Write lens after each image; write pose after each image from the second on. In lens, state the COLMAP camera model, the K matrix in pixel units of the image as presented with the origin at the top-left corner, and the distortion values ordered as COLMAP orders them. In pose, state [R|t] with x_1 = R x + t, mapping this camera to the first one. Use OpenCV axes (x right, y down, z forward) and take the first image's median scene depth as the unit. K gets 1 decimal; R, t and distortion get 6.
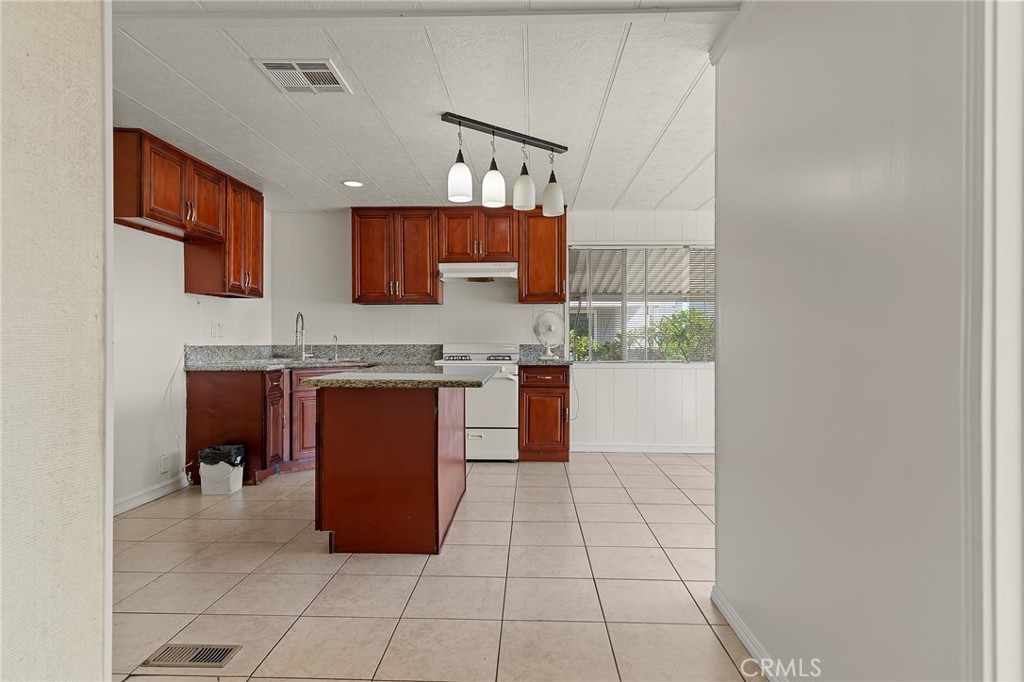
lens RADIAL K [[563.6, 0, 507.2], [0, 563.6, 342.3], [0, 0, 1]] dist [0.005987, 0.000595]
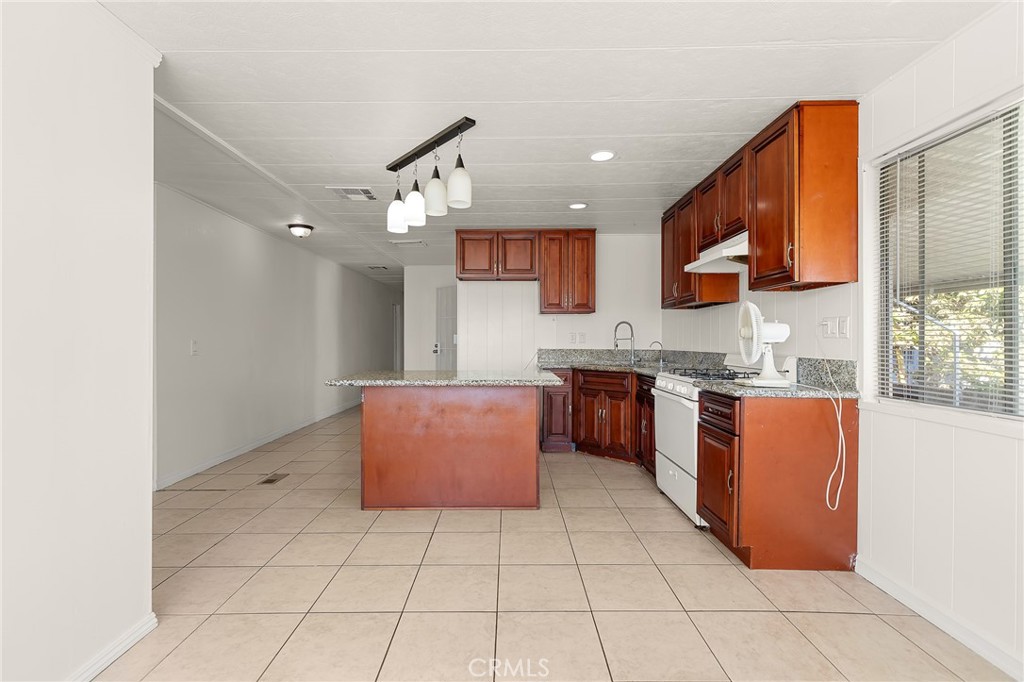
lens RADIAL K [[460.6, 0, 515.7], [0, 460.6, 339.6], [0, 0, 1]] dist [0.006955, -0.000634]
pose [[0.054018, -0.000373, -0.998540, 0.576148], [-0.005134, 0.999987, -0.000651, -0.015499], [0.998527, 0.005162, 0.054015, 0.763498]]
